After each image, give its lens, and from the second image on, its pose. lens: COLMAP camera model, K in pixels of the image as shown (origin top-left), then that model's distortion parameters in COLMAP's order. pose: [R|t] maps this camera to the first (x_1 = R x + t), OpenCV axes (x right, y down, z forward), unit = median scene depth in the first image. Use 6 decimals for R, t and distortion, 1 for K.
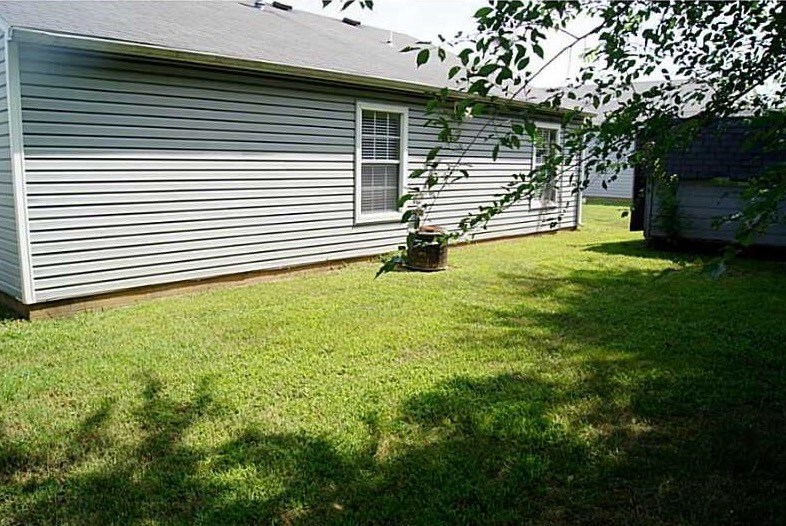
lens RADIAL K [[616.8, 0, 394.4], [0, 616.8, 263.3], [0, 0, 1]] dist [-0.113360, -0.007507]
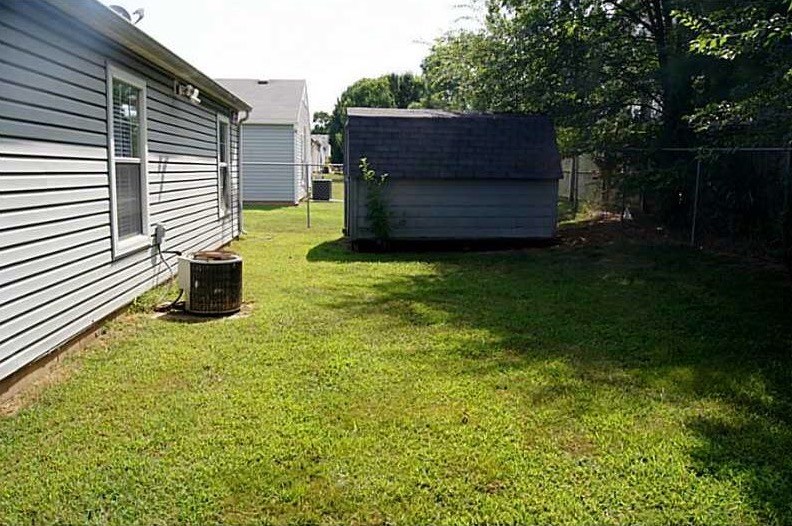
lens RADIAL K [[621.5, 0, 395.2], [0, 621.5, 263.4], [0, 0, 1]] dist [-0.113360, -0.007507]
pose [[0.675647, -0.104789, 0.729740, -0.325532], [0.106056, 0.993366, 0.044450, -0.056514], [-0.729557, 0.047361, 0.682279, 0.369705]]
